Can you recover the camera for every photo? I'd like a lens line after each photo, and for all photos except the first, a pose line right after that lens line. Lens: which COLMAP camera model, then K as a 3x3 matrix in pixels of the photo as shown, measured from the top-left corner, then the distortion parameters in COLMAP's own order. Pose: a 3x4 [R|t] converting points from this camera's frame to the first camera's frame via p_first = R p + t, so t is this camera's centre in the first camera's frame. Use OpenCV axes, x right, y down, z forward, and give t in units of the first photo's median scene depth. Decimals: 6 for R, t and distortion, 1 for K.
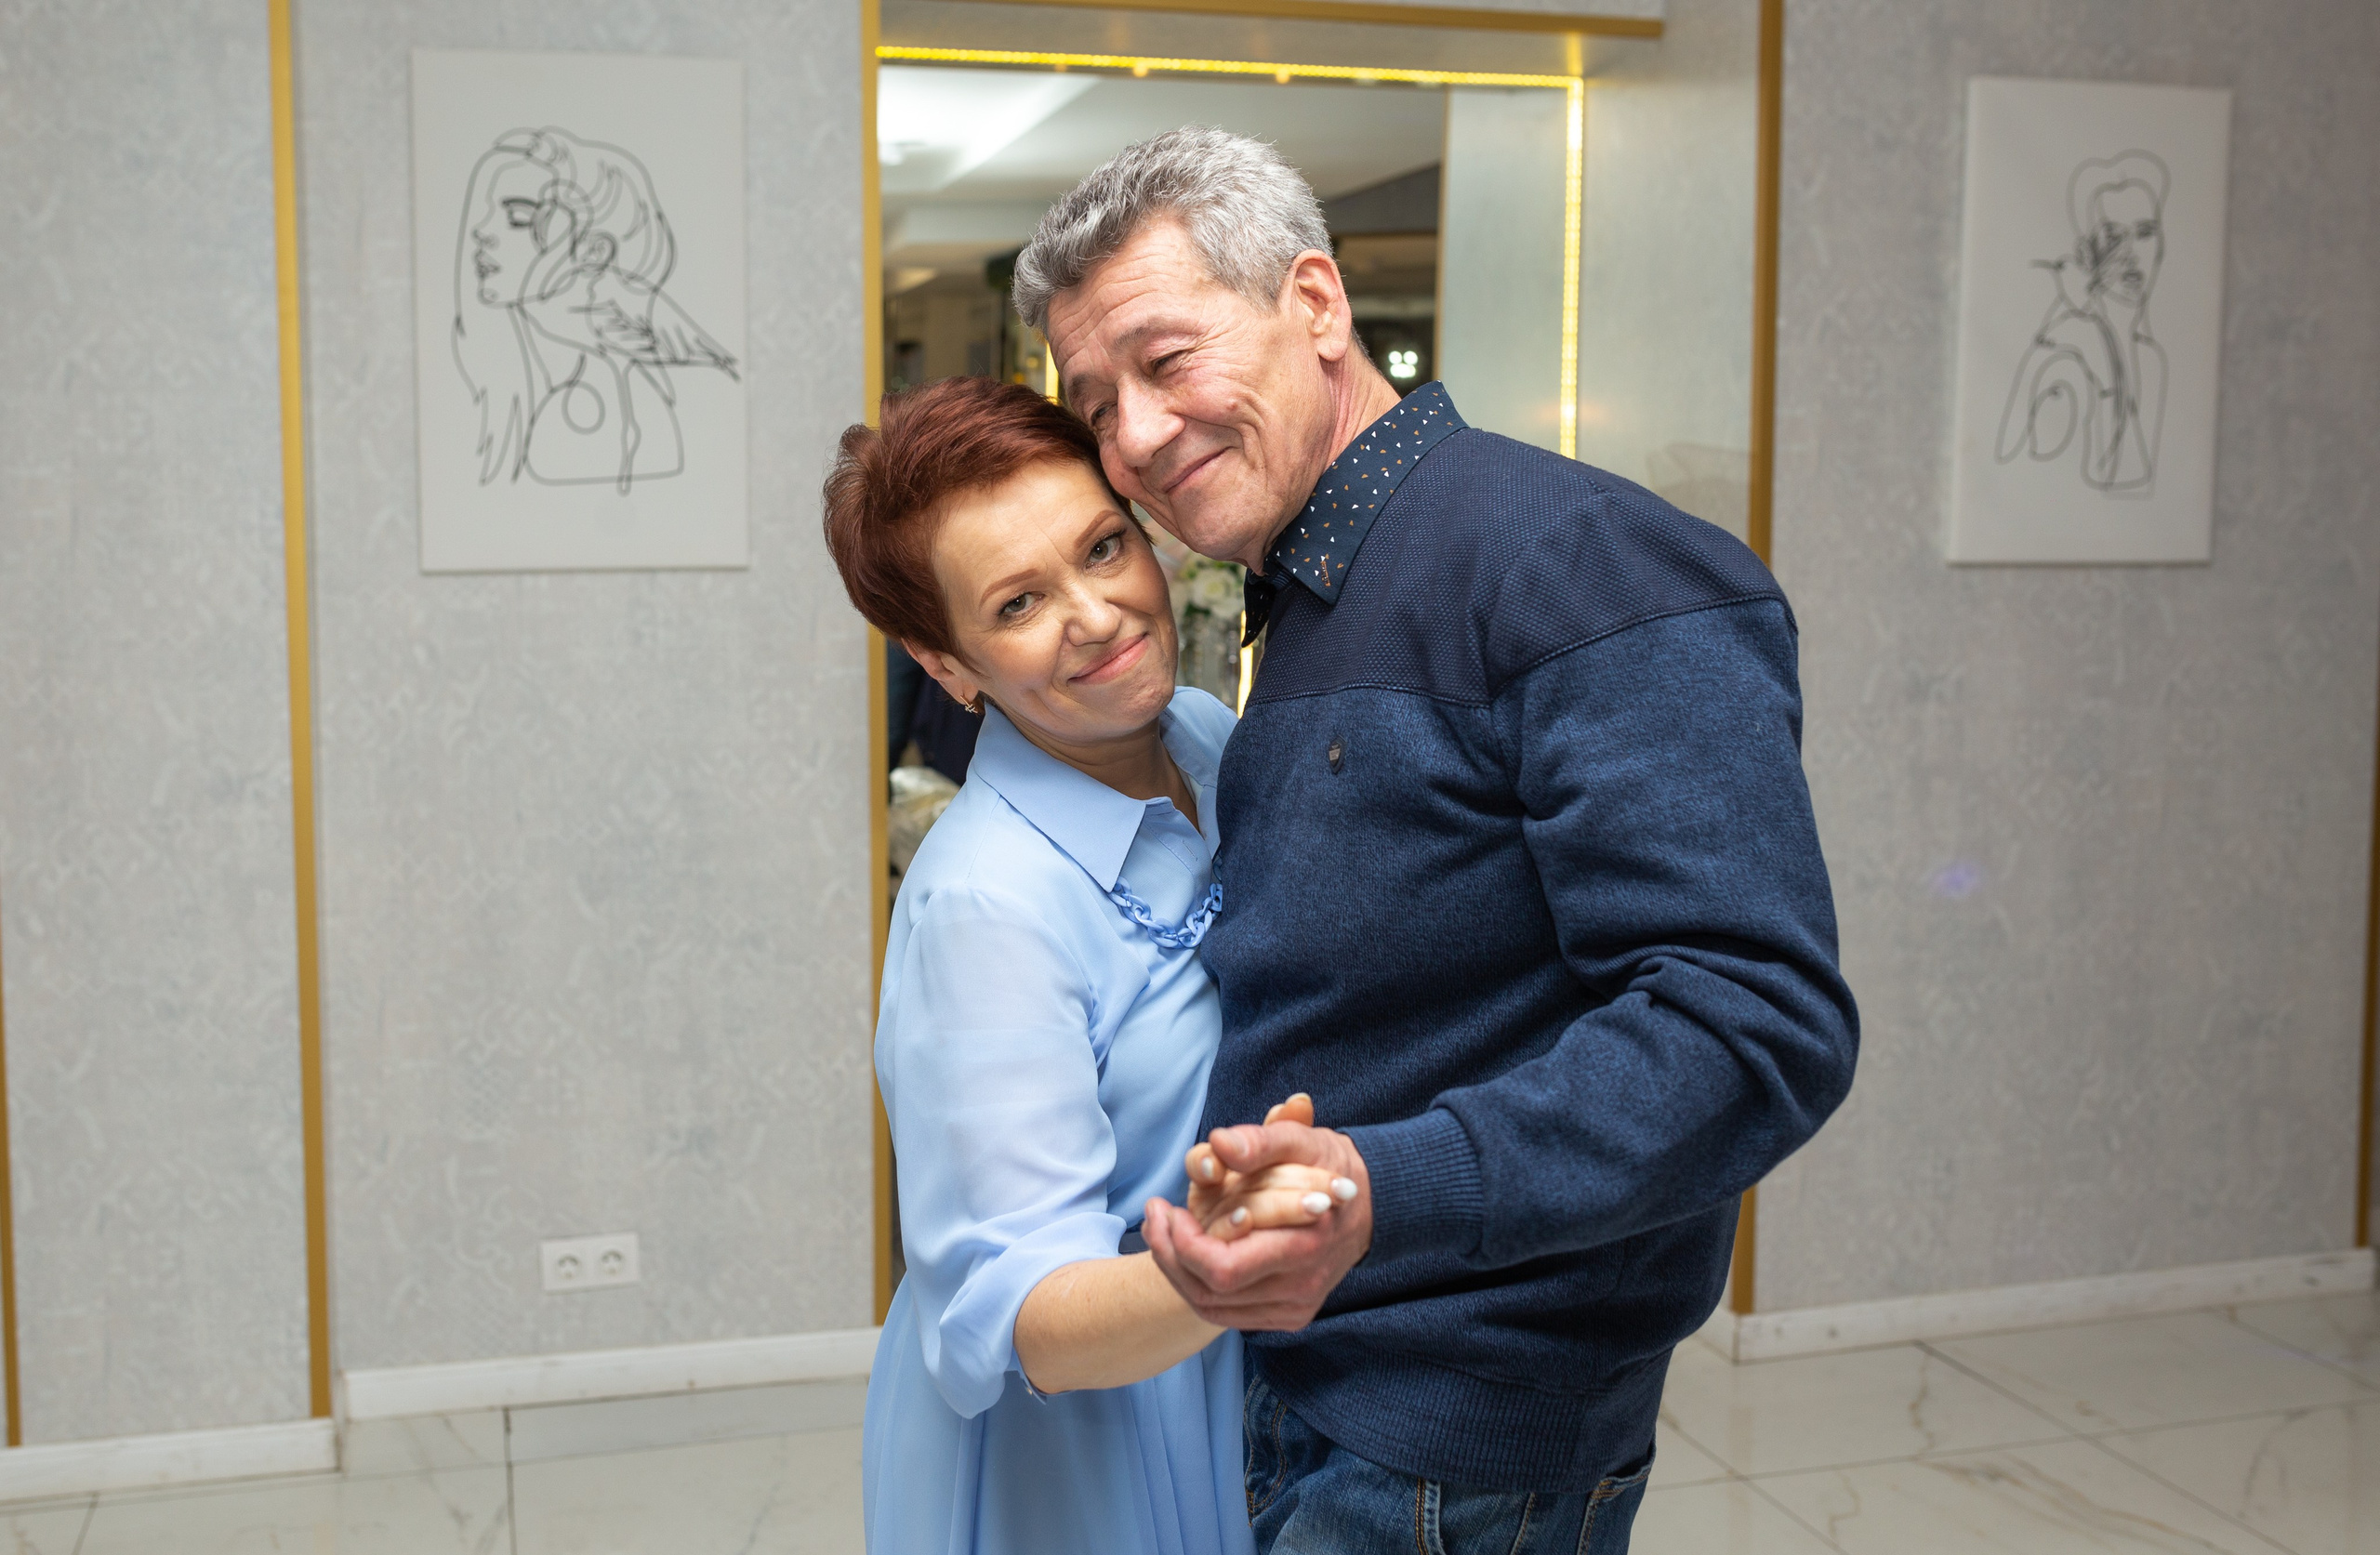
lens RADIAL K [[2478.3, 0, 1193.6], [0, 2478.3, 764.3], [0, 0, 1]] dist [-0.000672, 0.000000]
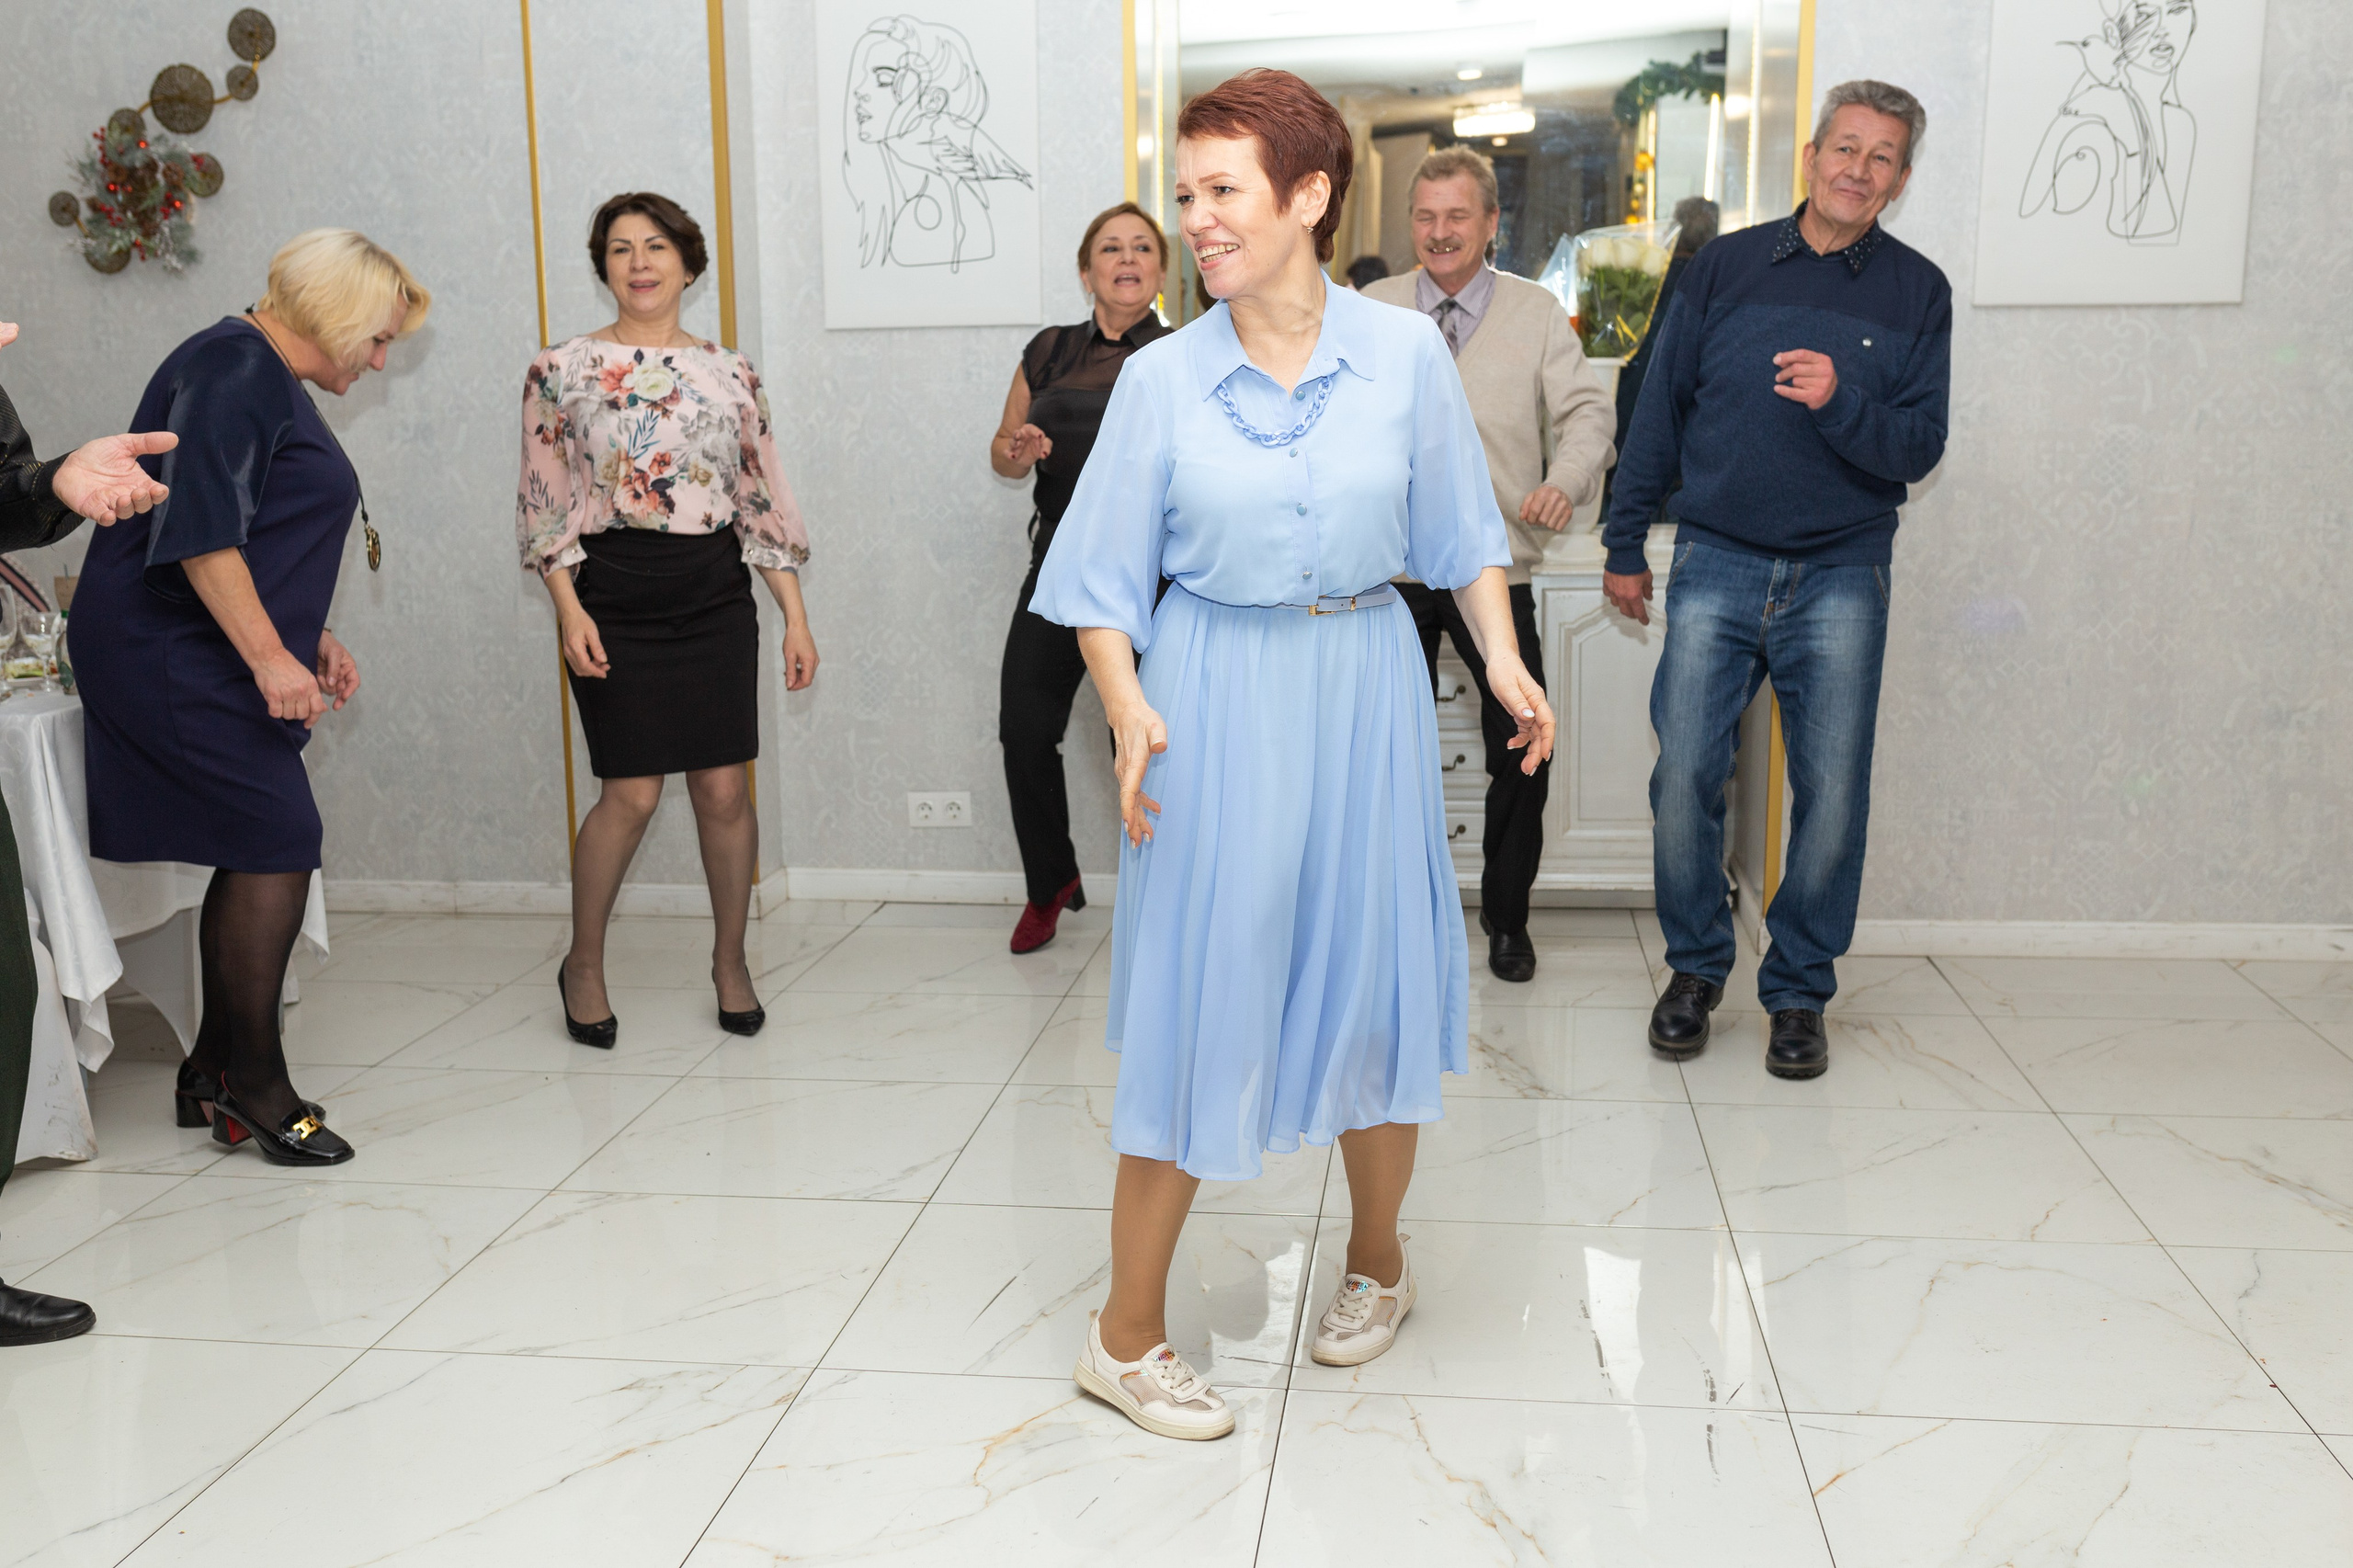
lens RADIAL K [[2294.6, 0, 1176.9], [0, 2294.6, 806.1], [0, 0, 1]] dist [0.002705, 0.000000]
pose [[0.919779, 0.063309, -0.387298, 0.410771], [-0.027473, 0.994868, 0.097379, 0.063343], [0.391475, -0.078927, 0.916798, -0.188180]]
